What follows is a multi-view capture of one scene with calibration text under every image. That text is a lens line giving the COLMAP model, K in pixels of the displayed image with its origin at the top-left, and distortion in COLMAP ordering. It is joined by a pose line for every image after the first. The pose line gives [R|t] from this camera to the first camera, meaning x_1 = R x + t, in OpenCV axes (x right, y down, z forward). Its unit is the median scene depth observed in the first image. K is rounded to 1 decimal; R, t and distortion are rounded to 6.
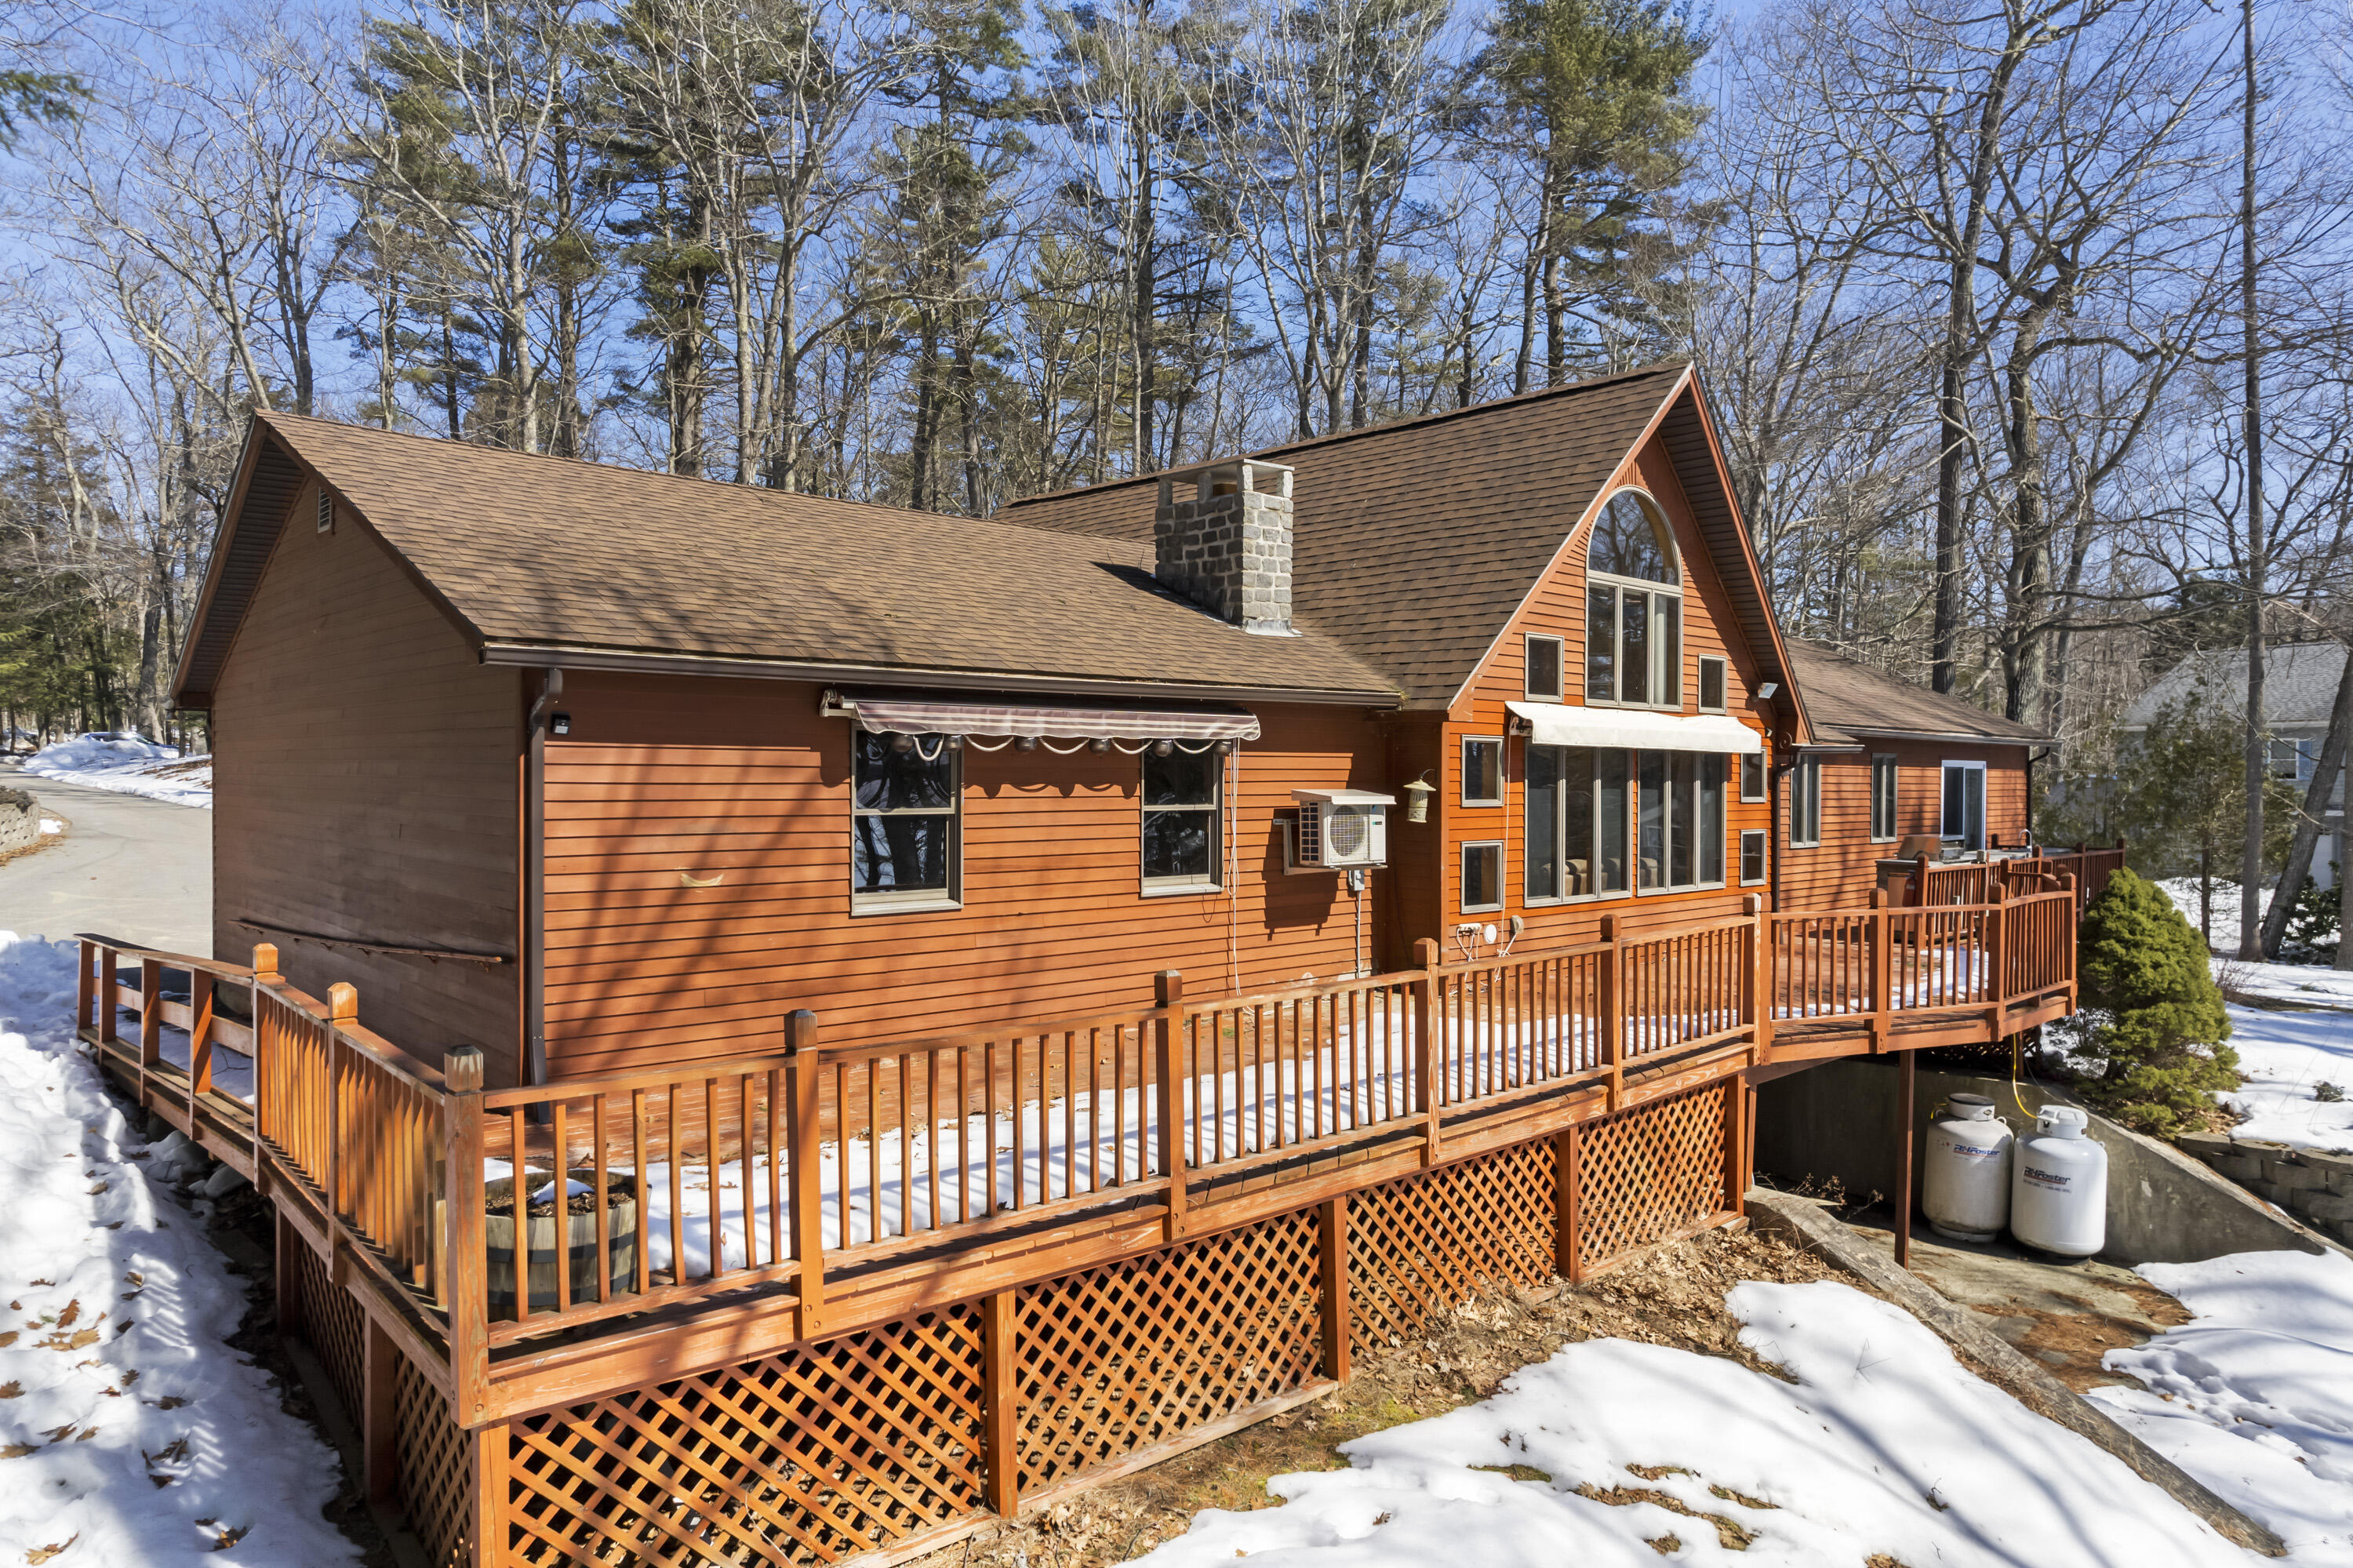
lens RADIAL K [[1479.1, 0, 1176.5], [0, 1479.1, 784.0], [0, 0, 1]] dist [-0.059021, 0.054103]
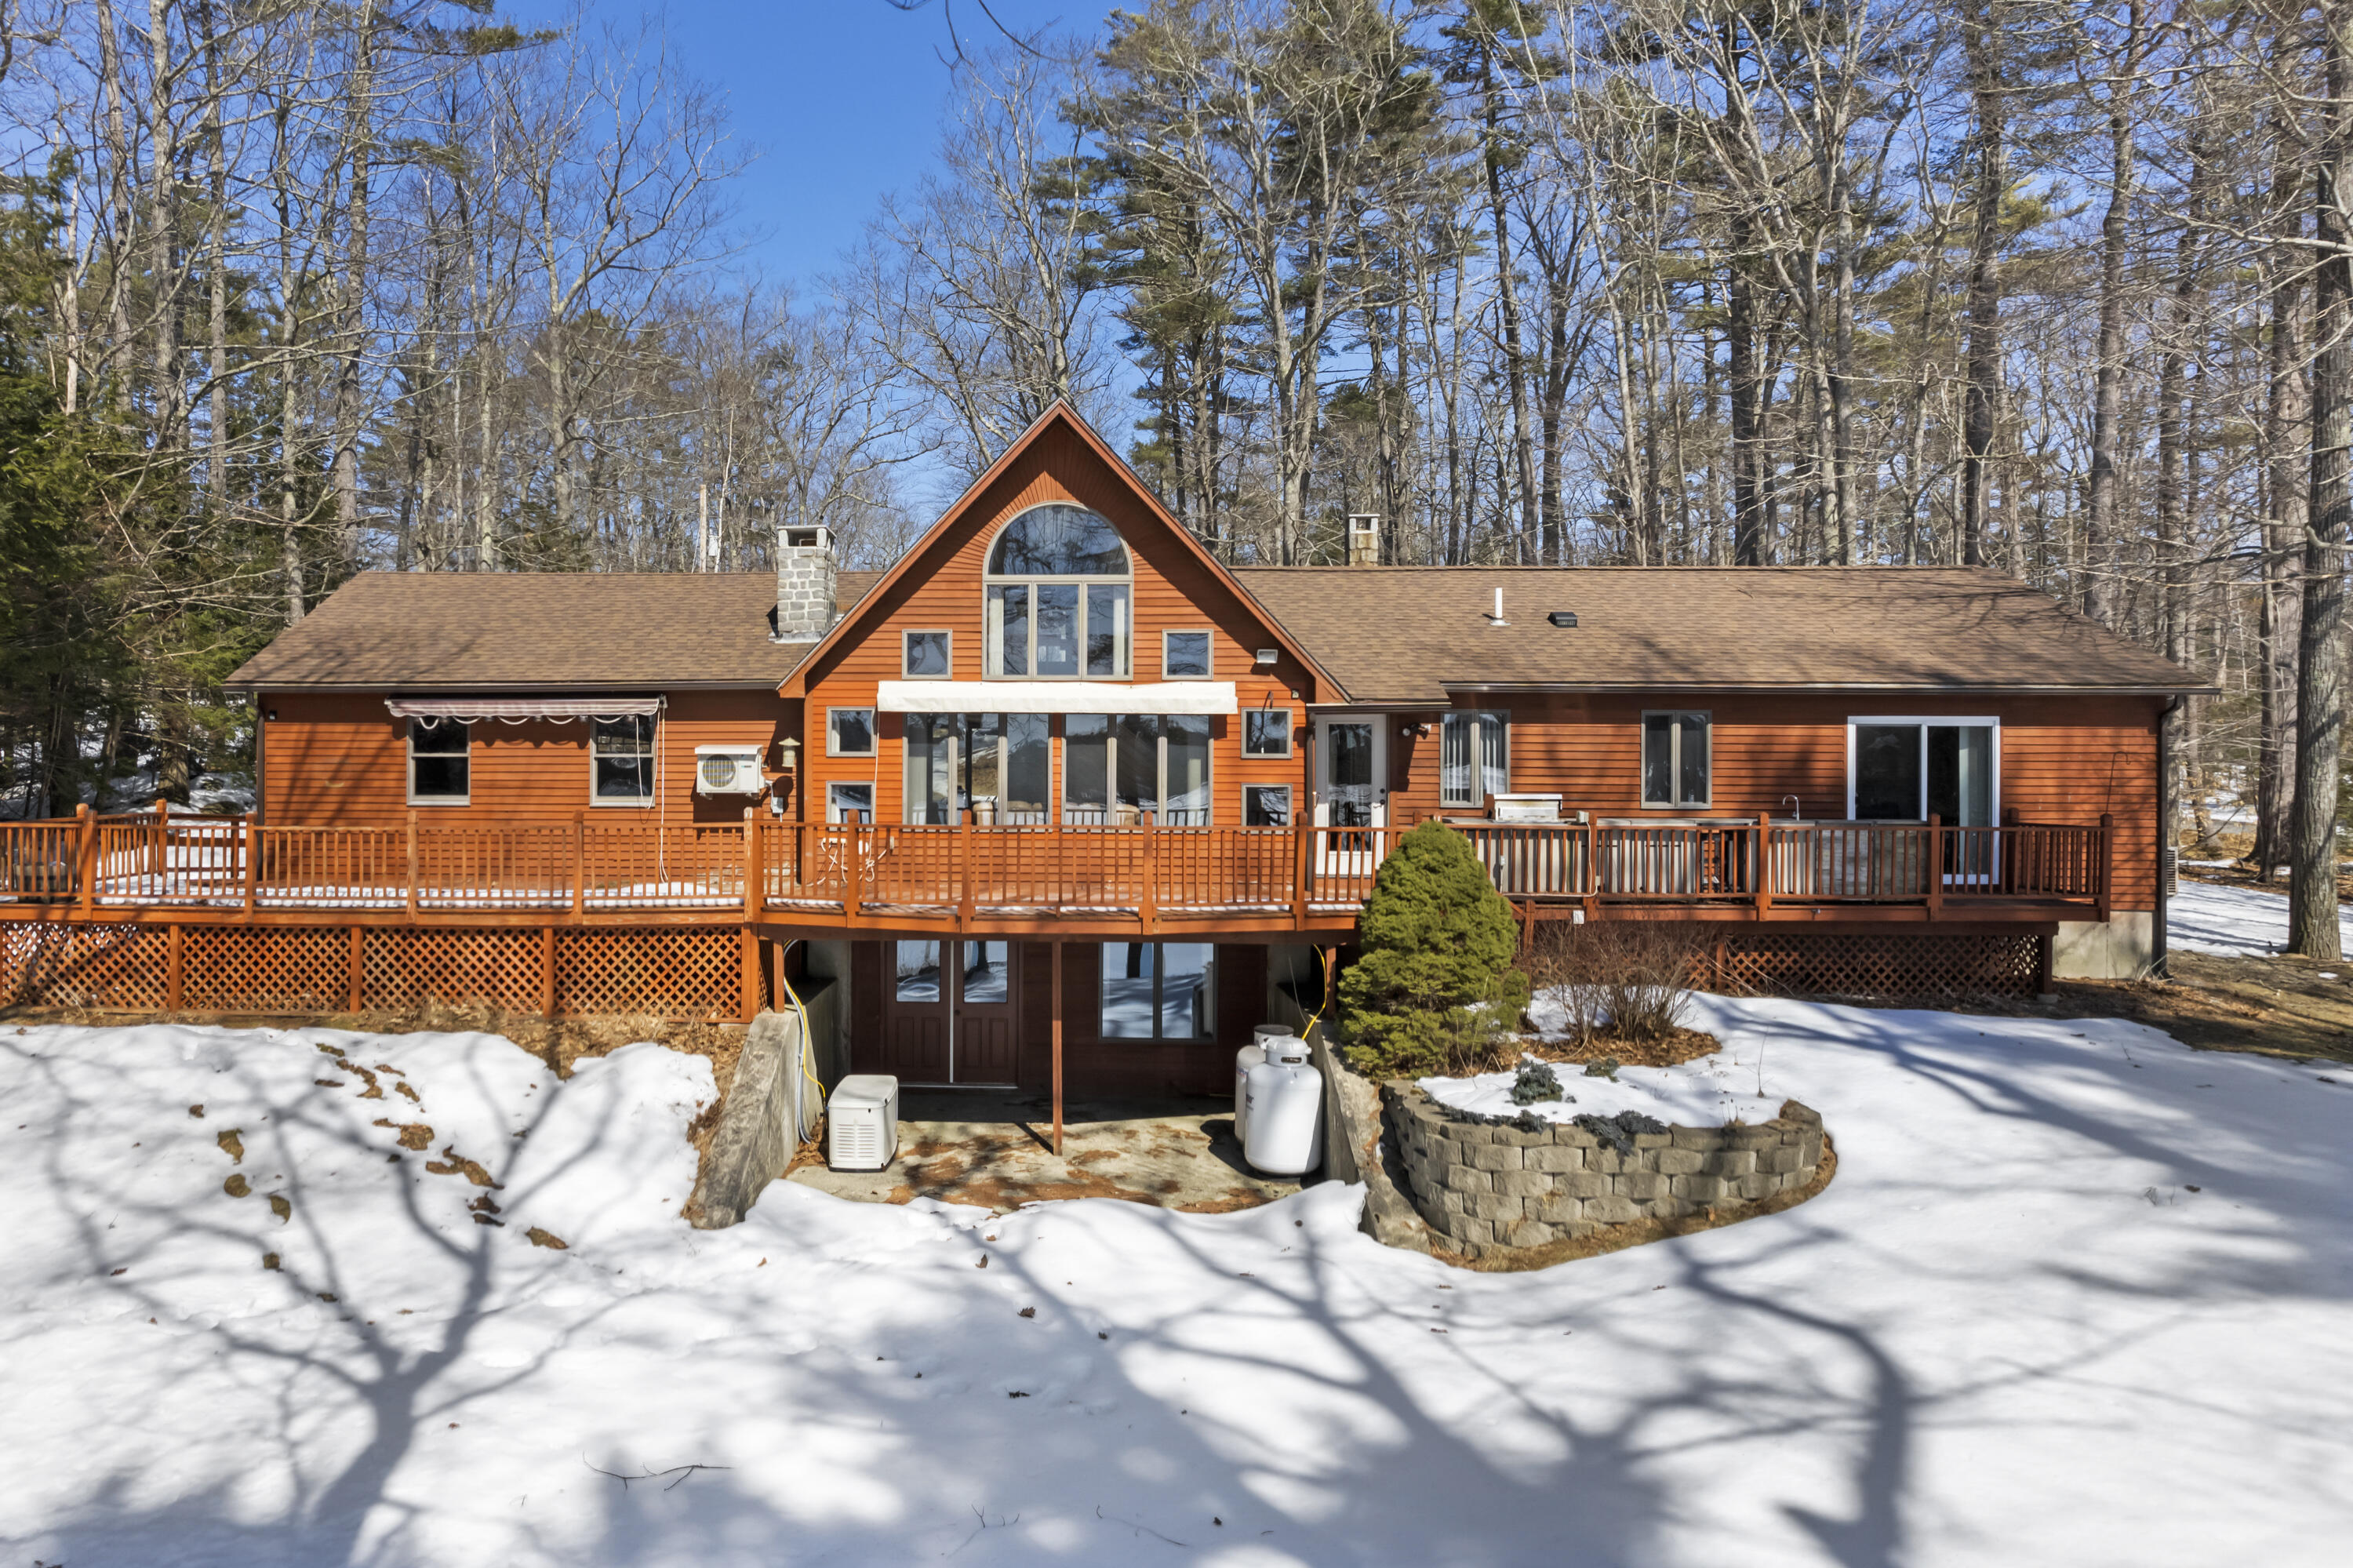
lens RADIAL K [[1474.5, 0, 1176.5], [0, 1474.5, 784.0], [0, 0, 1]] dist [-0.011047, 0.001432]
pose [[0.703868, 0.006486, -0.710302, 1.352645], [-0.003276, 0.999977, 0.005886, 0.030389], [0.710324, -0.001816, 0.703873, 0.226825]]
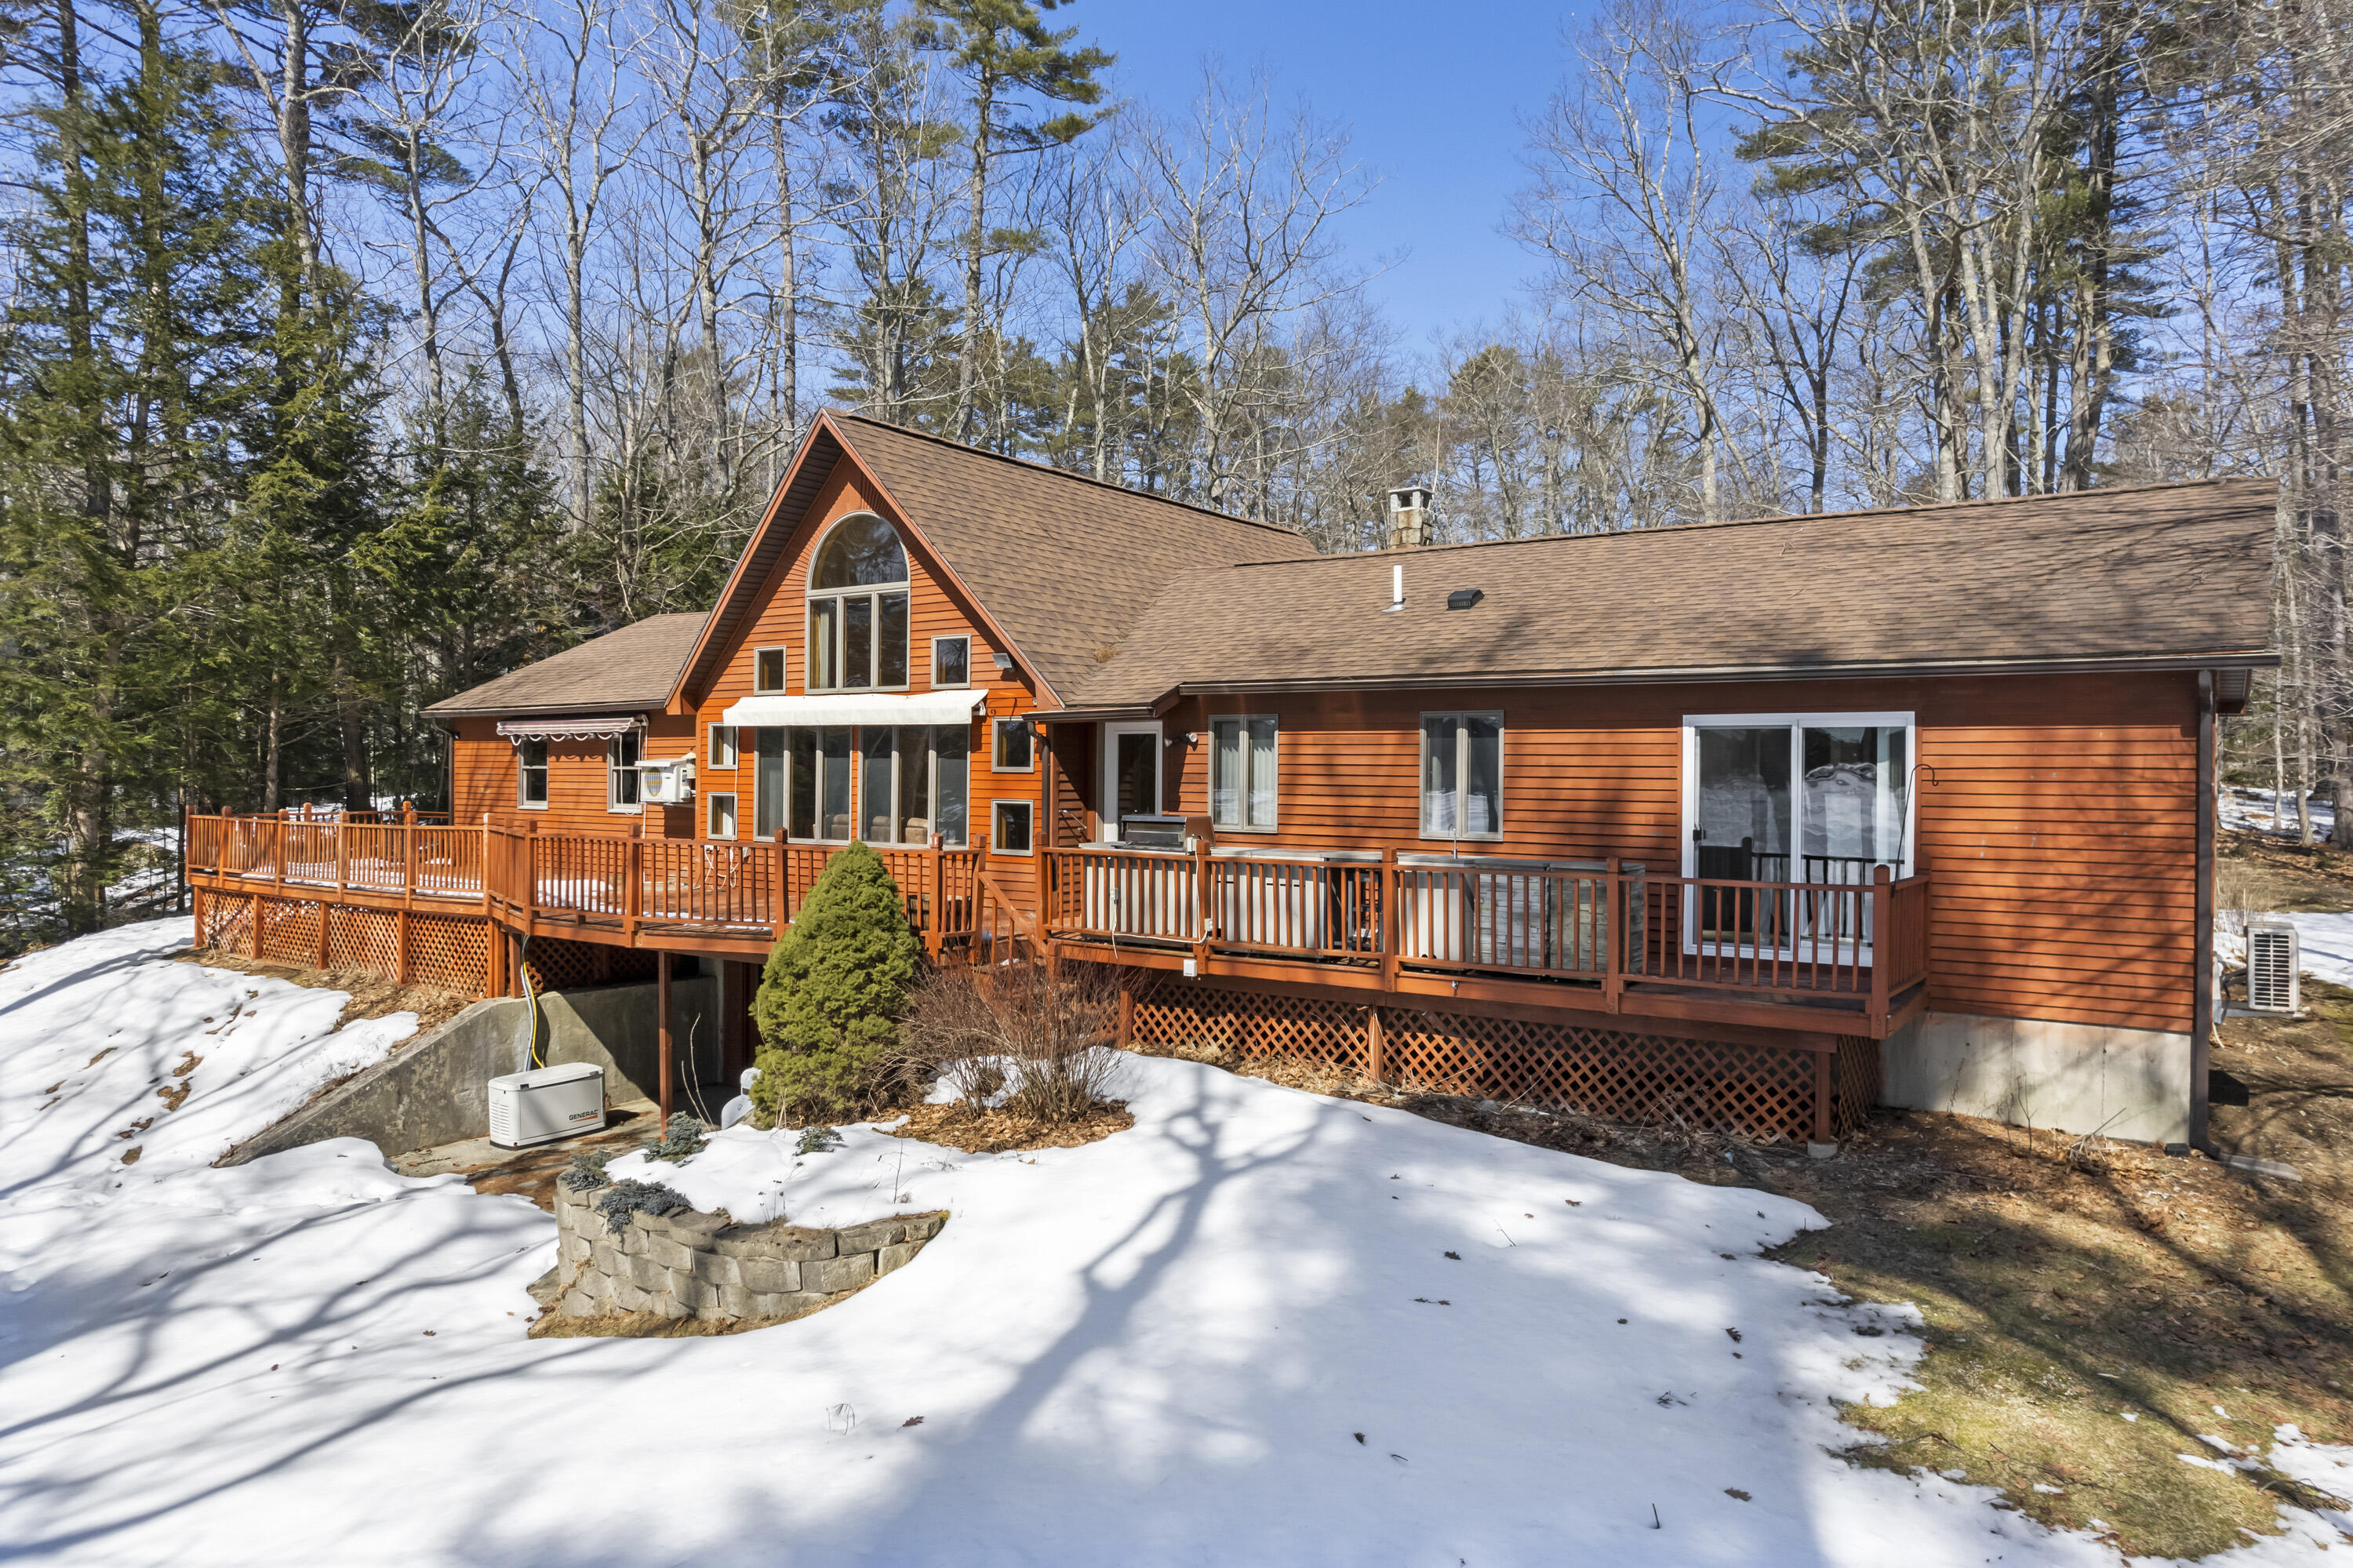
lens RADIAL K [[1474.5, 0, 1176.5], [0, 1474.5, 784.0], [0, 0, 1]] dist [-0.011047, 0.001432]
pose [[0.205654, 0.002943, -0.978620, 1.685264], [-0.013469, 0.999909, 0.000177, 0.022784], [0.978532, 0.013145, 0.205675, 1.087818]]
